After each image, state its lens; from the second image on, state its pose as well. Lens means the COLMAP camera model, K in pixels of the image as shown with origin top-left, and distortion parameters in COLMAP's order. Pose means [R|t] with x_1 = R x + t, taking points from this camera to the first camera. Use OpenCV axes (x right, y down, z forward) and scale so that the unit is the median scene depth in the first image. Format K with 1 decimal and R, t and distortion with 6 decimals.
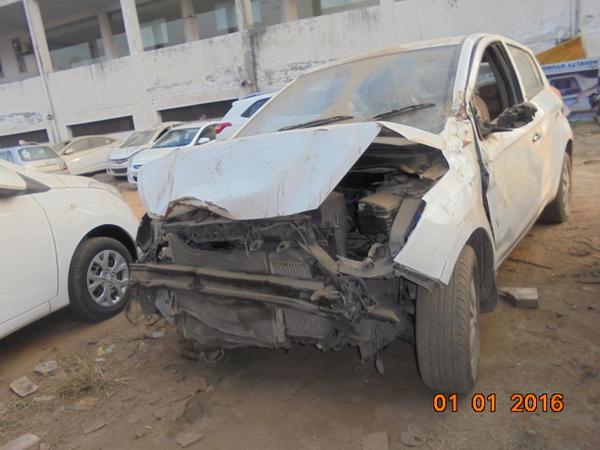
lens RADIAL K [[473.7, 0, 299.3], [0, 473.7, 232.3], [0, 0, 1]] dist [-0.109447, 0.095453]
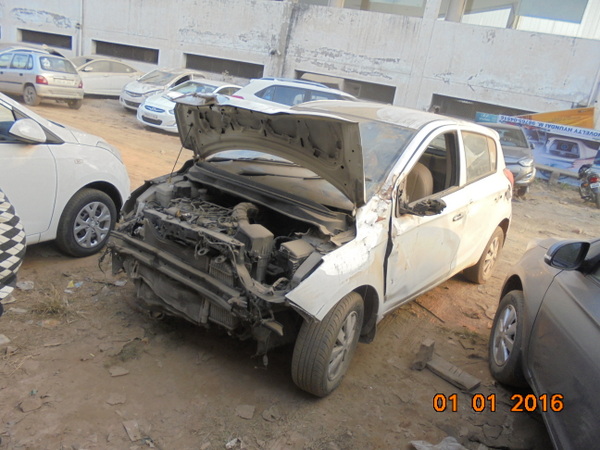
lens RADIAL K [[473.7, 0, 299.3], [0, 473.7, 232.3], [0, 0, 1]] dist [-0.109447, 0.095453]
pose [[0.958906, 0.281737, 0.033515, 0.068953], [-0.283255, 0.957407, 0.056029, -0.108819], [-0.016302, -0.063220, 0.997866, -0.215464]]
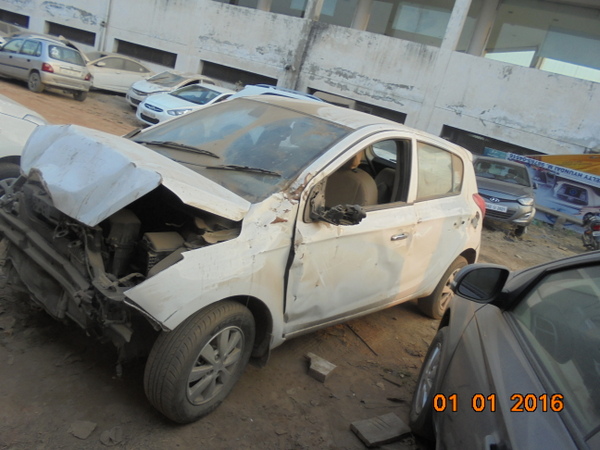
lens RADIAL K [[473.7, 0, 299.3], [0, 473.7, 232.3], [0, 0, 1]] dist [-0.109447, 0.095453]
pose [[0.921756, 0.387750, -0.003912, 0.274378], [-0.387586, 0.921583, 0.021518, -0.137173], [0.011949, -0.018318, 0.999761, -0.082584]]
